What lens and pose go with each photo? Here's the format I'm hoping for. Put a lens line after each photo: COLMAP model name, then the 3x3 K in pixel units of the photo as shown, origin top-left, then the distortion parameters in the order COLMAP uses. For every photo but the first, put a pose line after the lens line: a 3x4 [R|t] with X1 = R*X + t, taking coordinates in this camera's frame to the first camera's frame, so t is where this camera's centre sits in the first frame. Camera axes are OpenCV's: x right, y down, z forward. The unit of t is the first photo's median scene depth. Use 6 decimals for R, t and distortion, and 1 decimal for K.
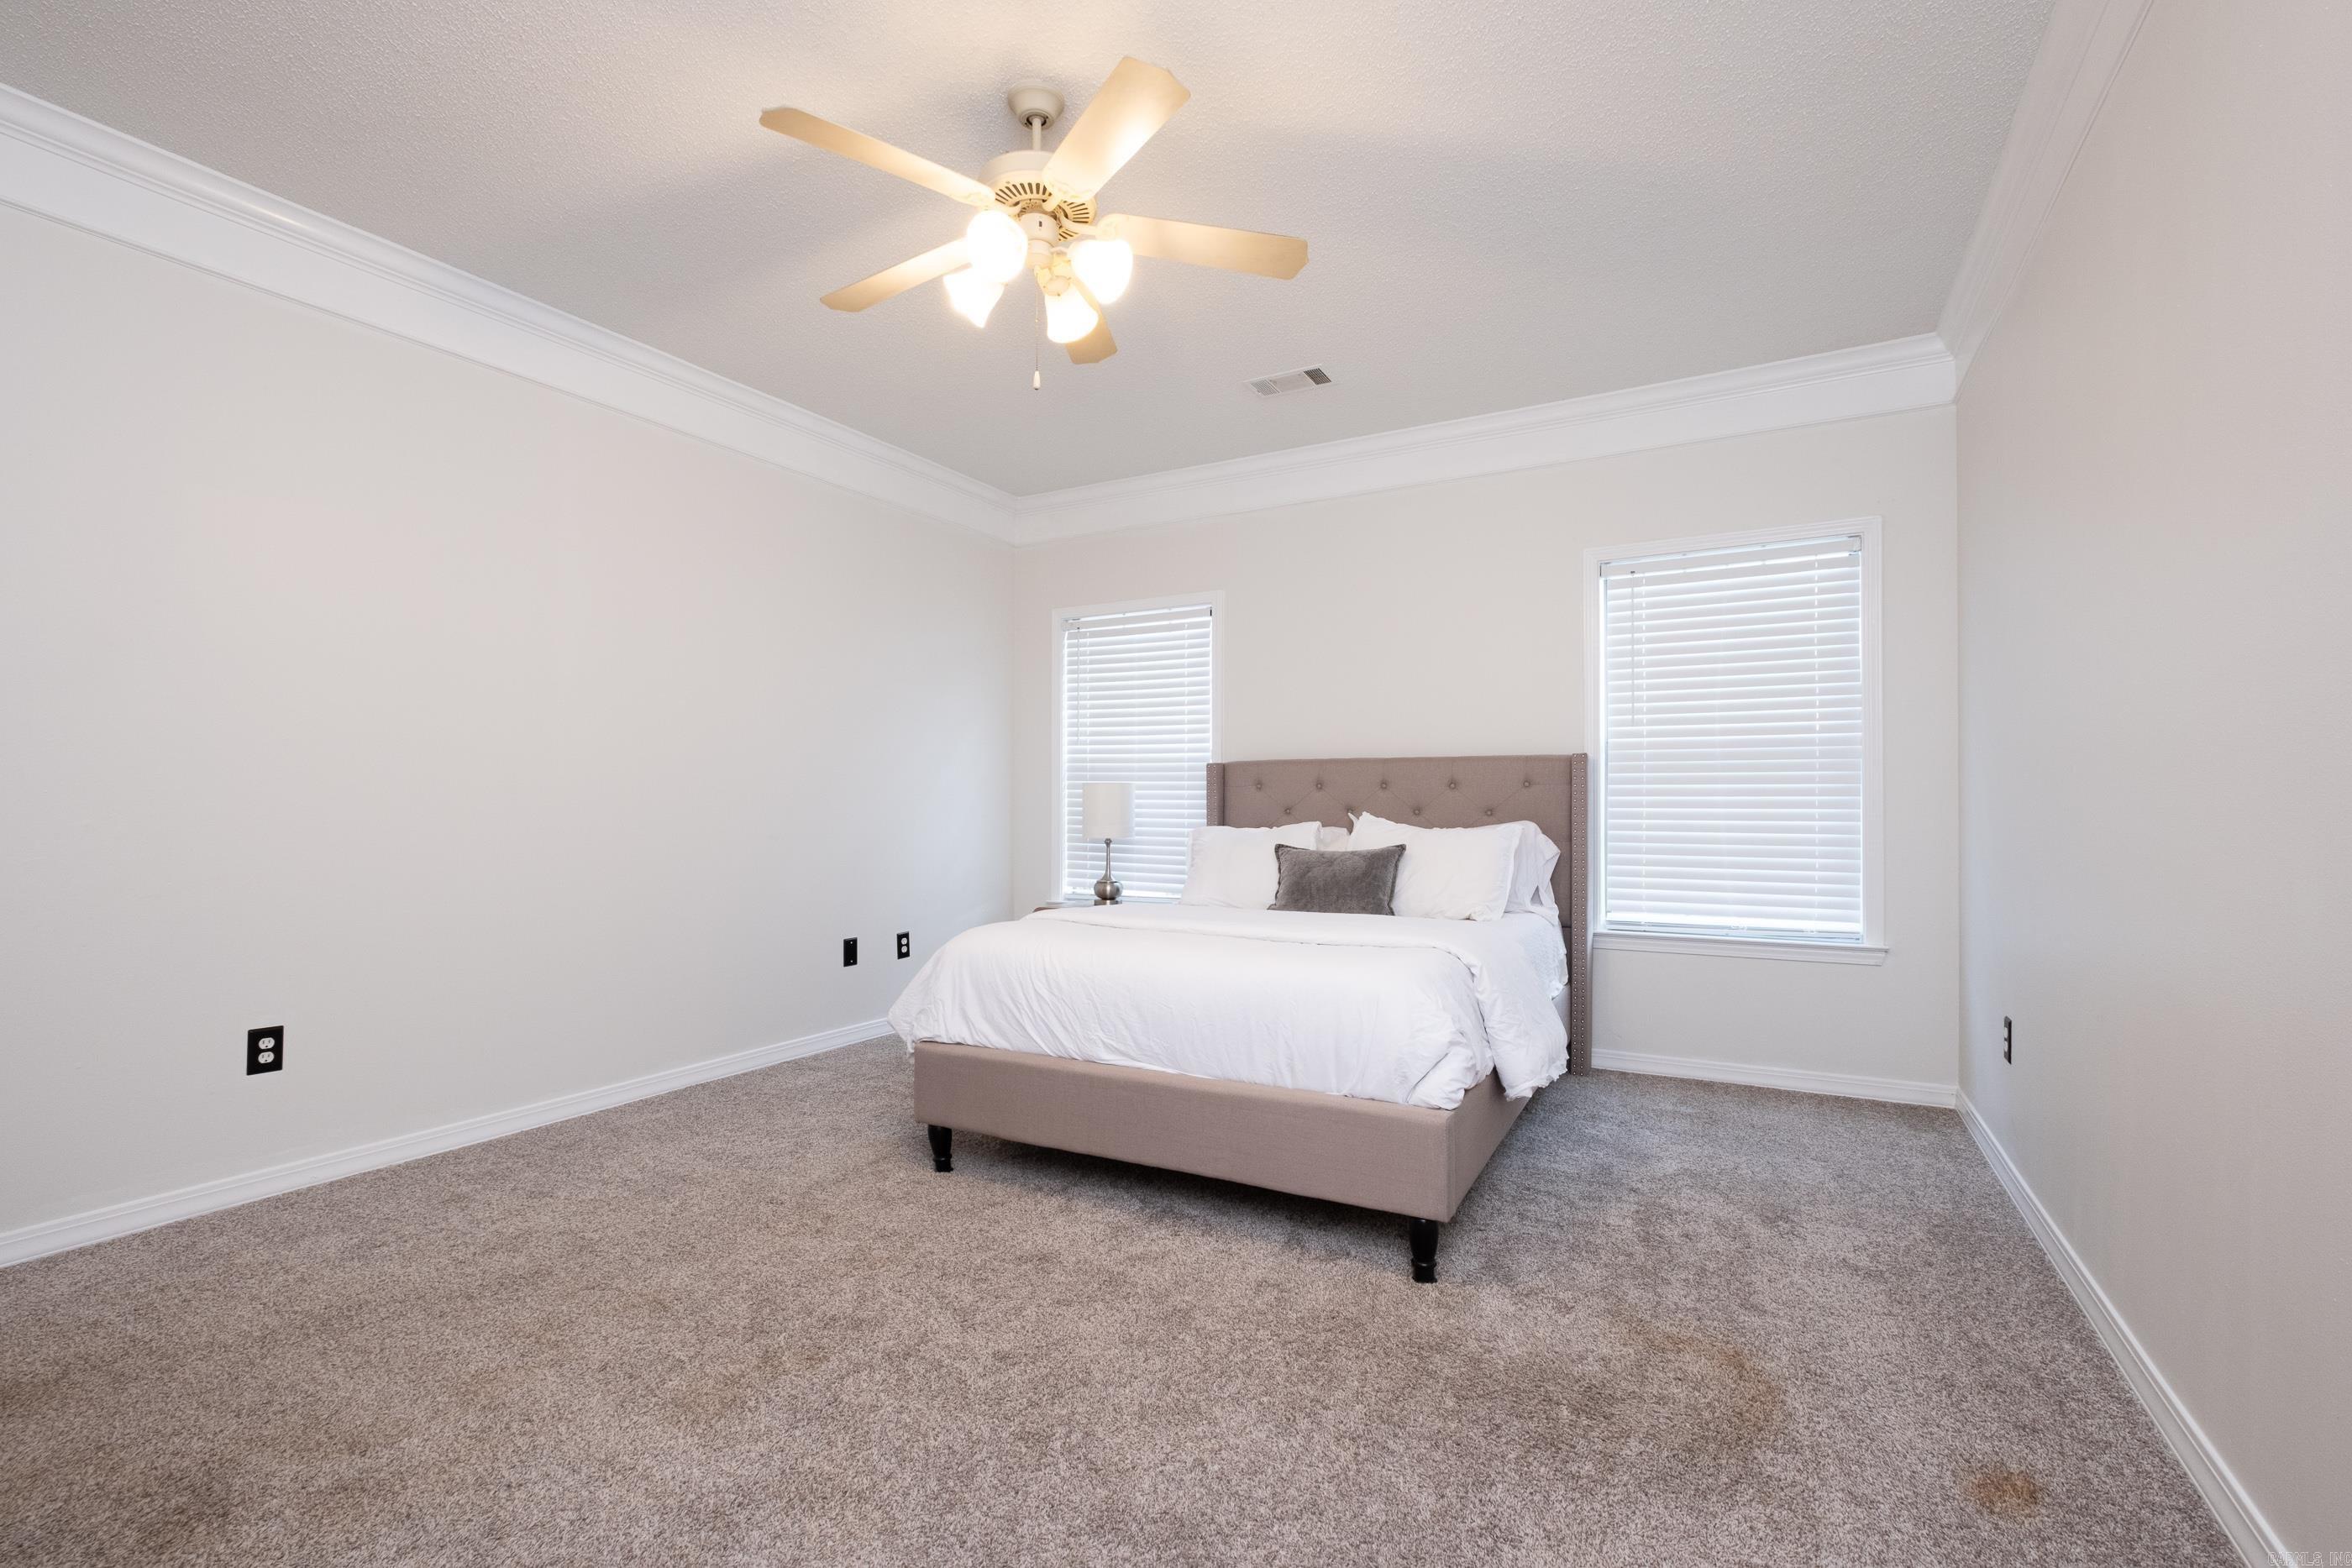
lens RADIAL K [[1039.9, 0, 1182.4], [0, 1039.9, 769.8], [0, 0, 1]] dist [0.026190, -0.000172]
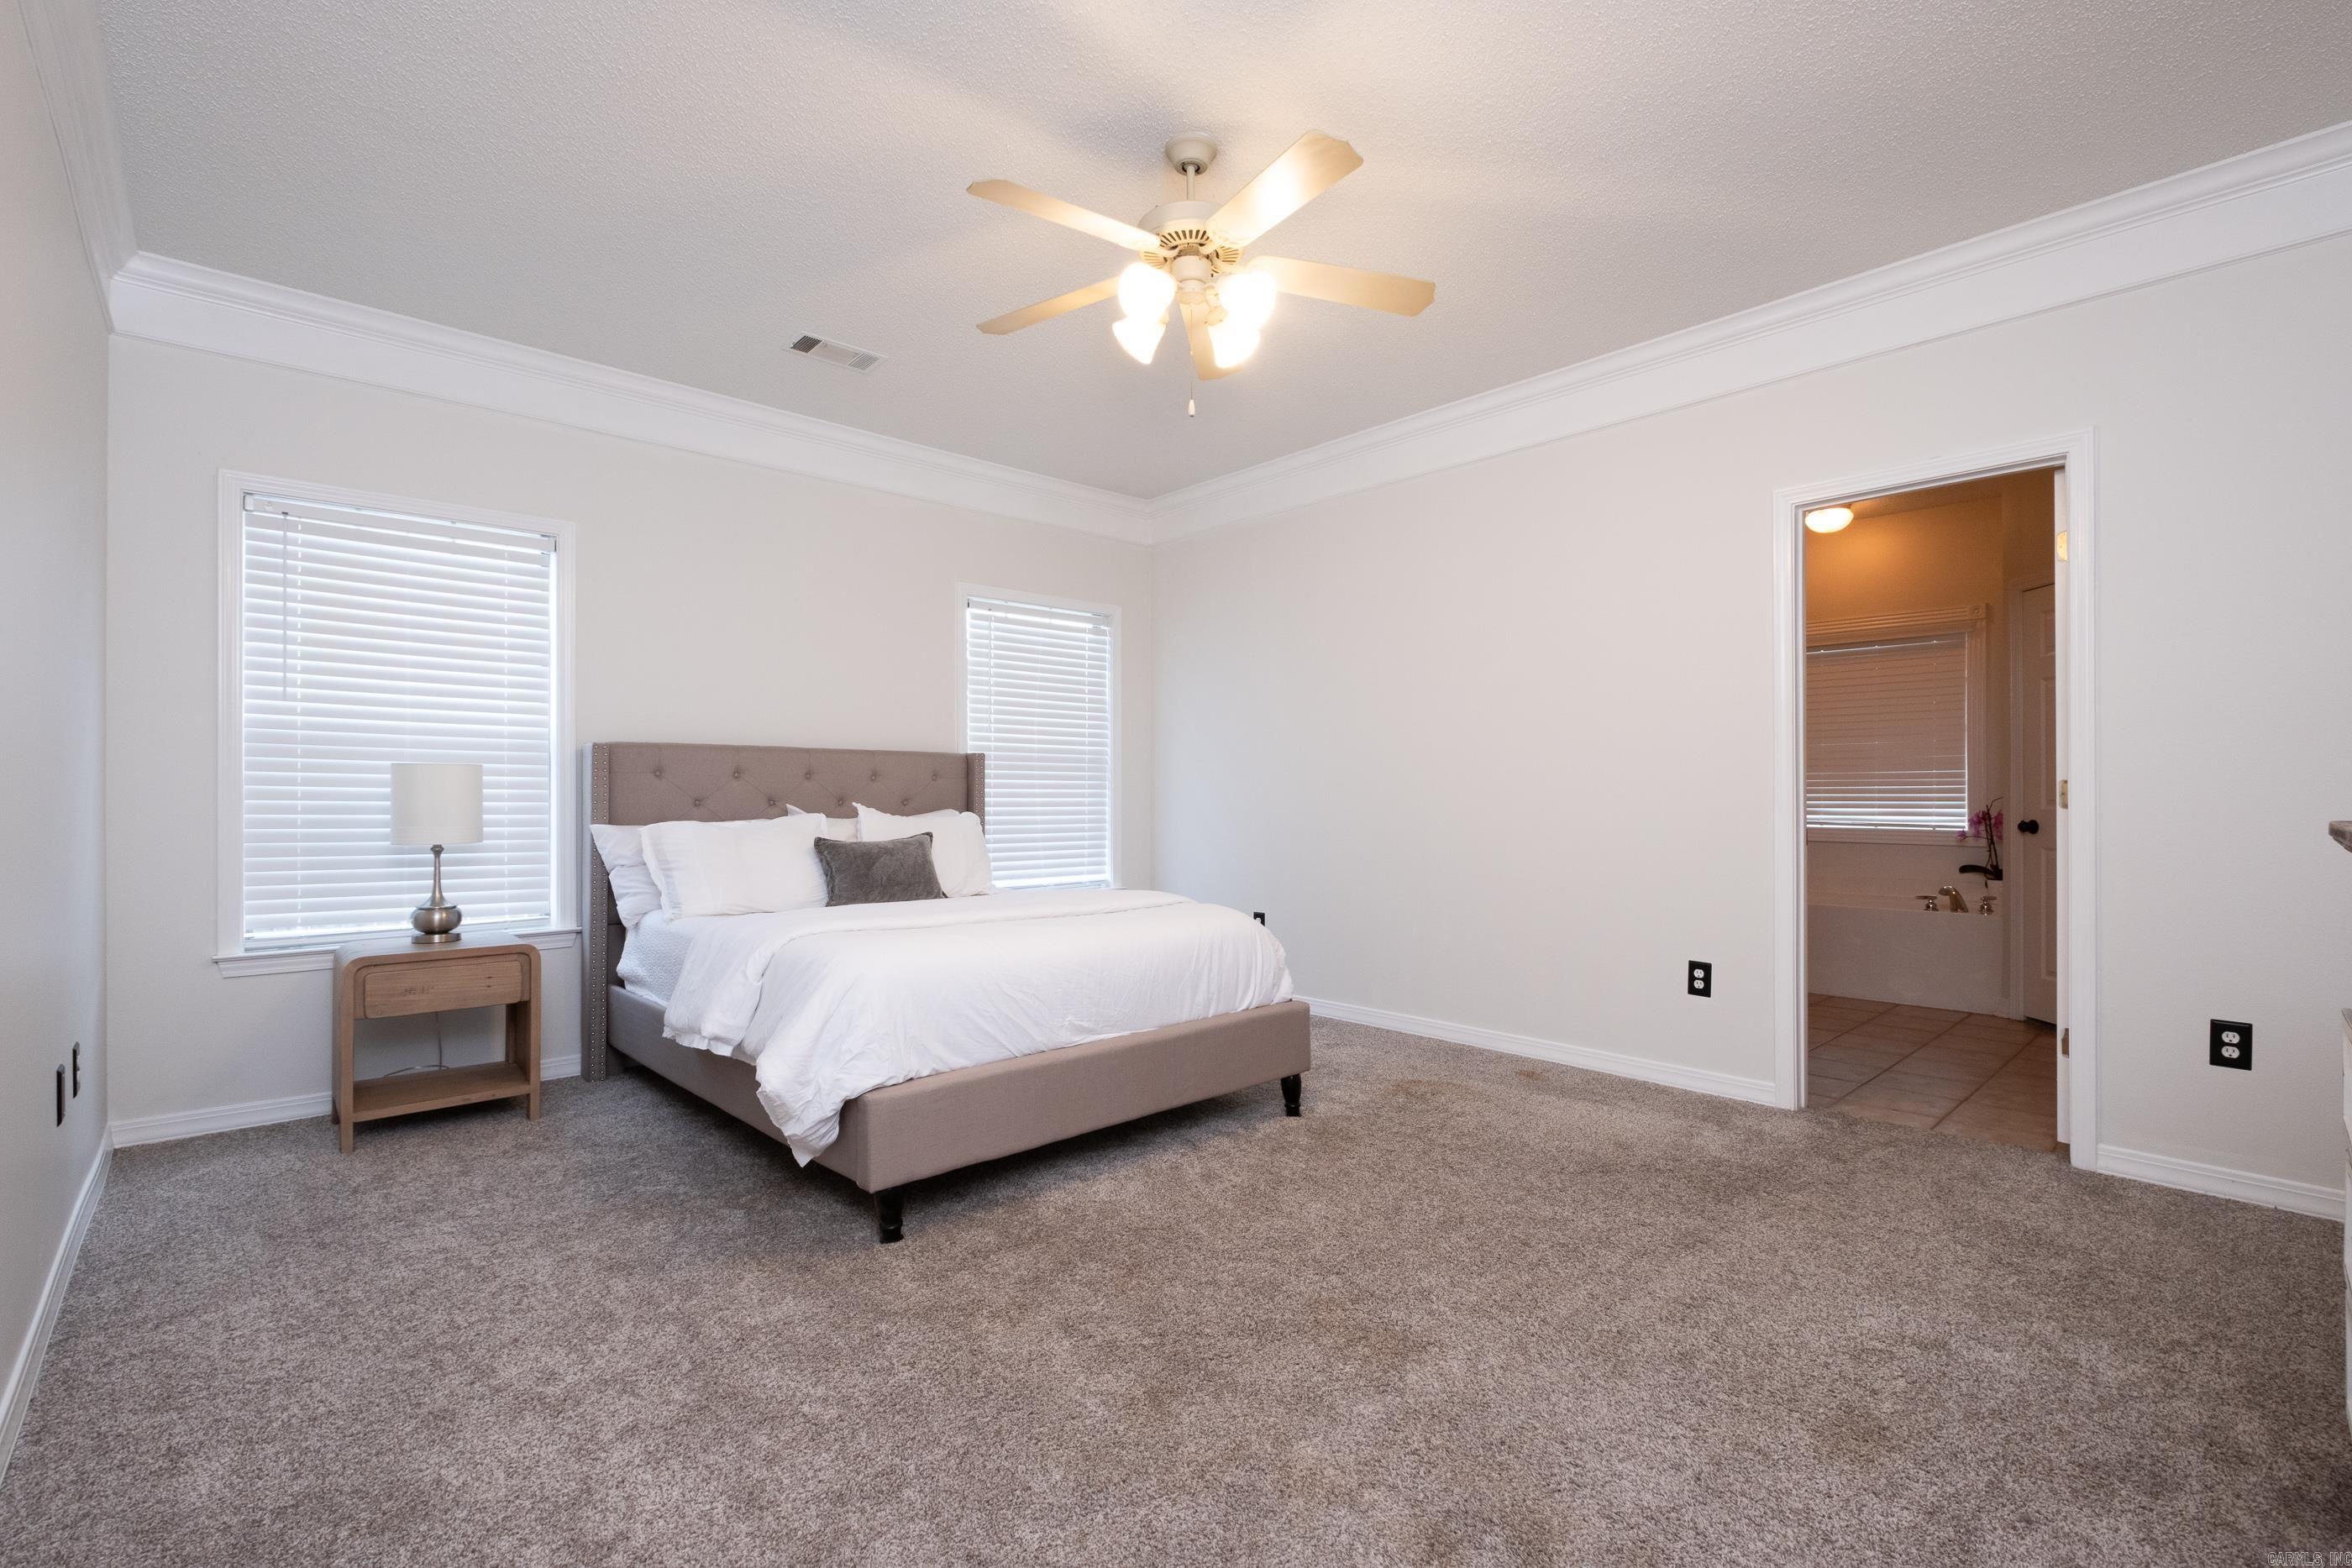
lens RADIAL K [[1050.7, 0, 1182.8], [0, 1050.7, 761.3], [0, 0, 1]] dist [-0.002036, -0.001278]
pose [[0.323951, 0.030177, 0.945592, -0.573263], [-0.030208, 0.999311, -0.021543, 0.010905], [-0.945591, -0.021586, 0.324640, 0.314195]]
